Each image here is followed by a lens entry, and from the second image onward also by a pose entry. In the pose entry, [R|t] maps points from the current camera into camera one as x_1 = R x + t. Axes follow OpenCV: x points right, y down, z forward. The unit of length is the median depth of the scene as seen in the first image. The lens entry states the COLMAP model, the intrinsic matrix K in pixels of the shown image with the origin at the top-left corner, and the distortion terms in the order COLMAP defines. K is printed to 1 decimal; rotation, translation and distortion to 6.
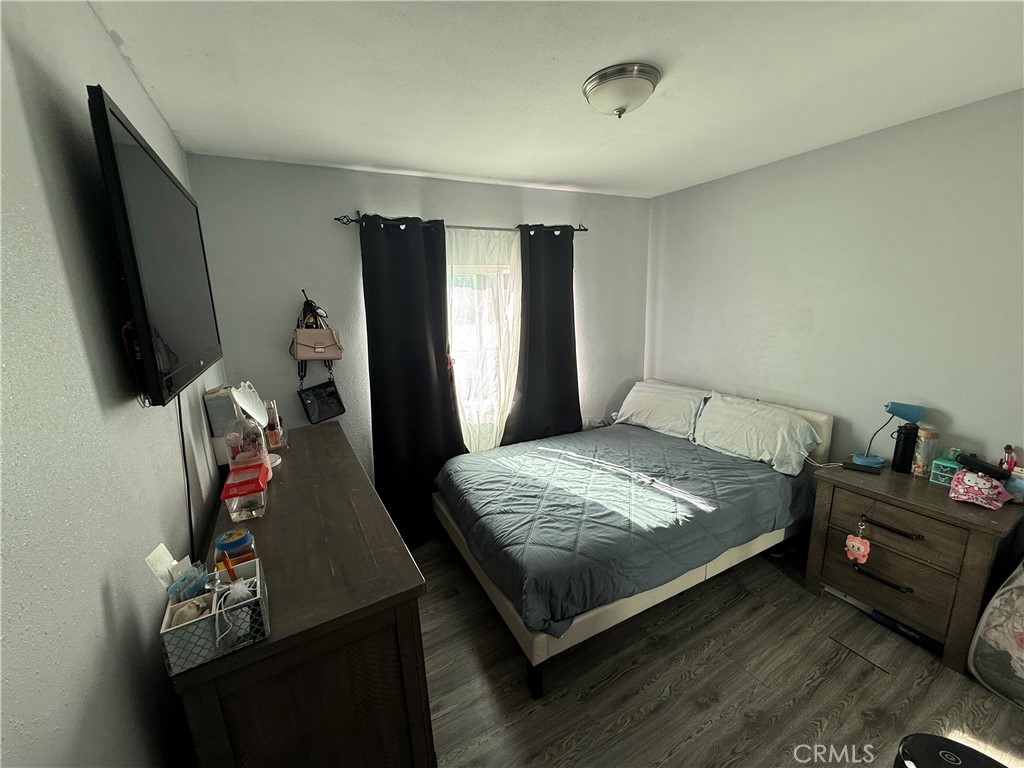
lens RADIAL K [[406.7, 0, 508.4], [0, 406.7, 385.1], [0, 0, 1]] dist [0.000596, 0.000185]
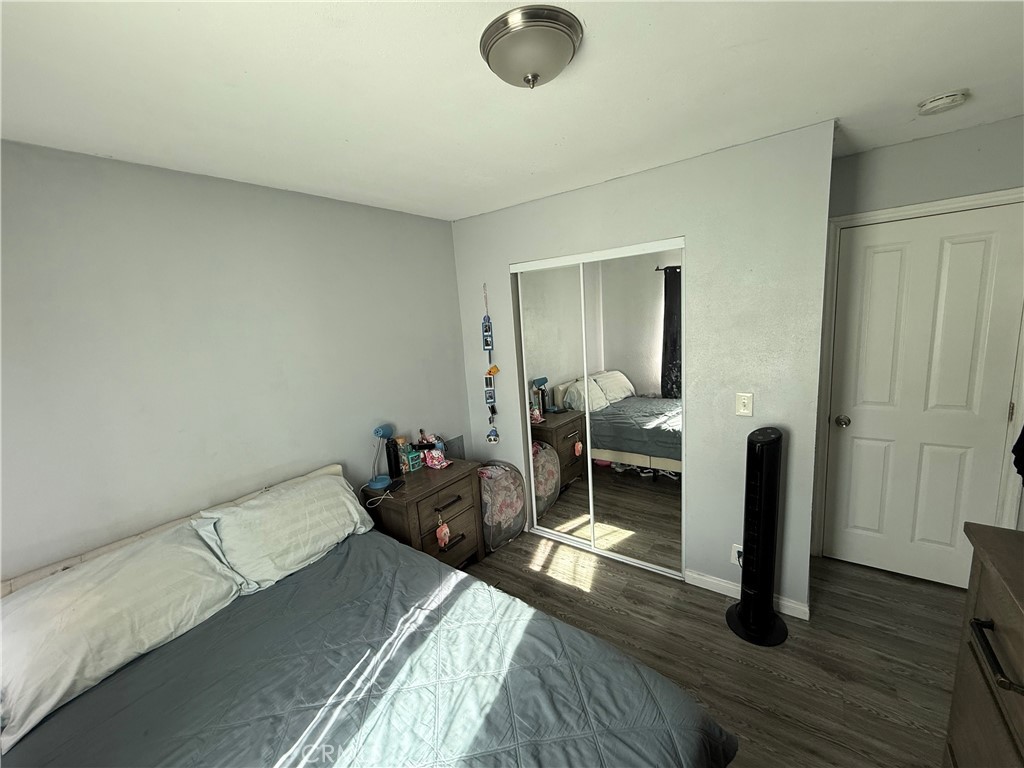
lens RADIAL K [[406.7, 0, 508.4], [0, 406.7, 385.1], [0, 0, 1]] dist [0.000596, 0.000185]
pose [[-0.410287, -0.089418, 0.907562, -0.277939], [0.279877, 0.934810, 0.218629, -0.214359], [-0.867948, 0.343706, -0.358514, 0.967991]]
